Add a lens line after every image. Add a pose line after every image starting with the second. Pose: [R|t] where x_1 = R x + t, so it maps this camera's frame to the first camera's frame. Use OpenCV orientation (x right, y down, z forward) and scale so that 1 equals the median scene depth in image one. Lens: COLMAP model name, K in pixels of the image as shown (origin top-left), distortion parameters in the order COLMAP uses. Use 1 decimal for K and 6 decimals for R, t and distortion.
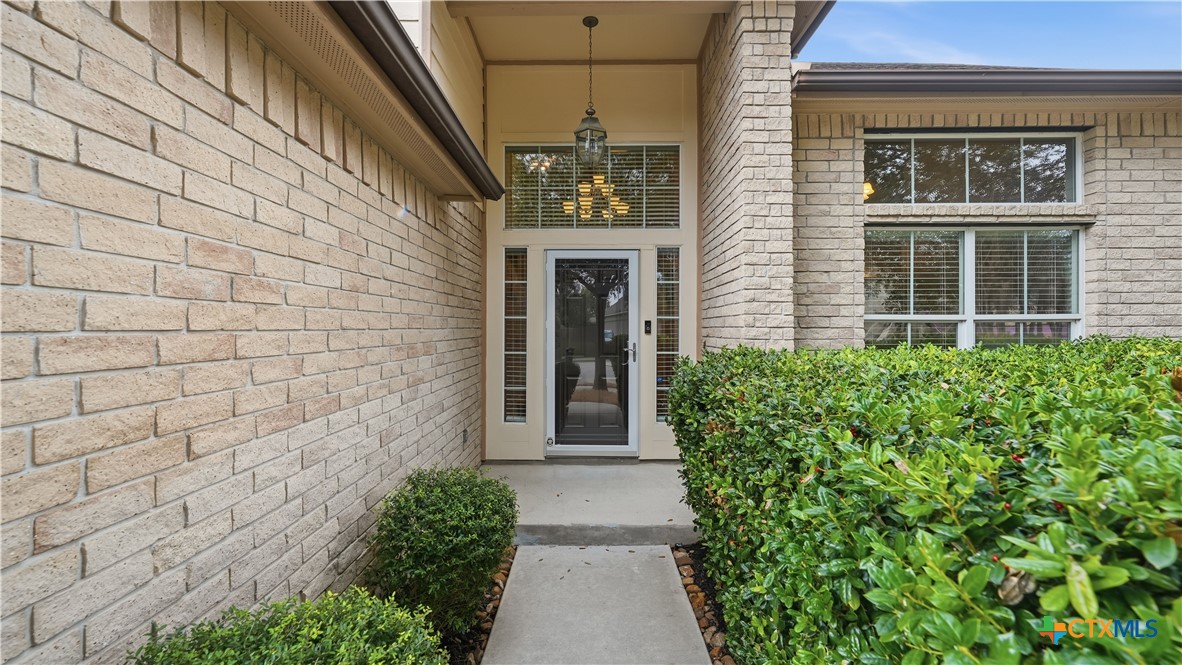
lens RADIAL K [[479.8, 0, 591.0], [0, 479.8, 332.5], [0, 0, 1]] dist [0.000240, 0.000108]
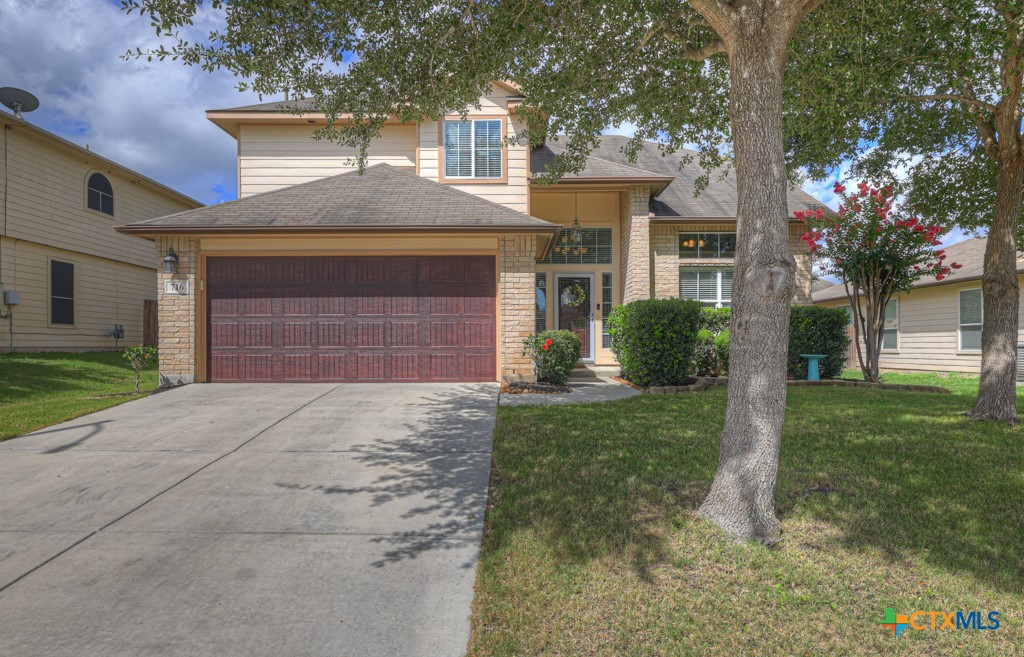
lens RADIAL K [[661.7, 0, 523.7], [0, 661.7, 343.3], [0, 0, 1]] dist [0.004402, 0.000095]
pose [[0.999437, -0.001799, 0.033513, -0.419495], [0.002233, 0.999914, -0.012925, 0.247484], [-0.033487, 0.012993, 0.999355, -2.619998]]
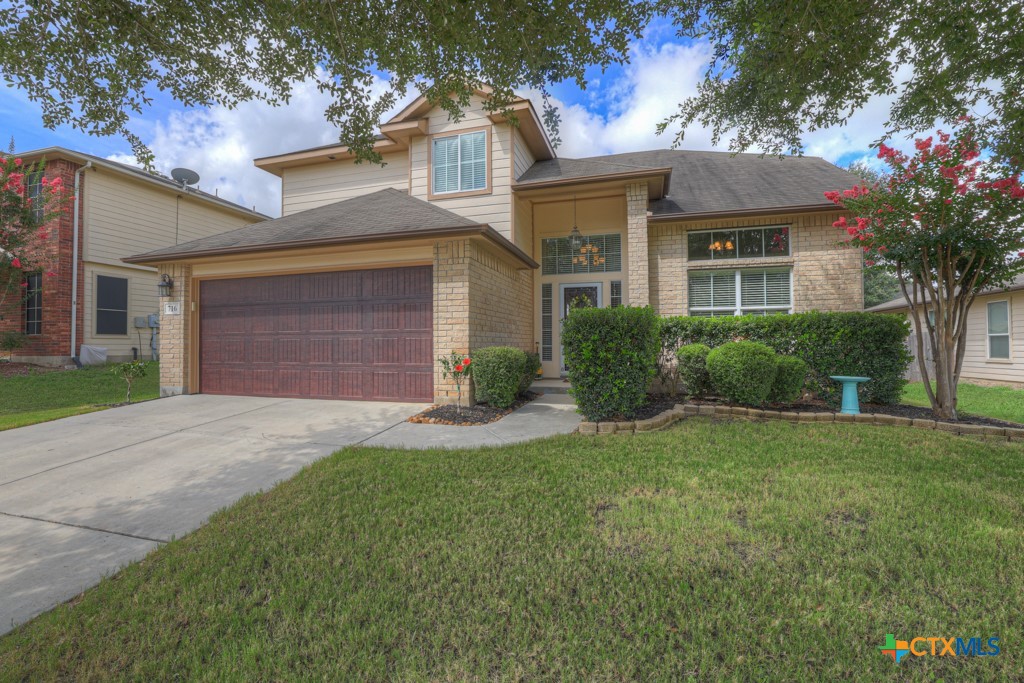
lens RADIAL K [[482.3, 0, 510.0], [0, 482.3, 335.1], [0, 0, 1]] dist [-0.024178, 0.000504]
pose [[0.959008, -0.009113, -0.283233, 0.385811], [0.000291, 0.999514, -0.031175, 0.167595], [0.283380, 0.029815, 0.958544, -1.489909]]
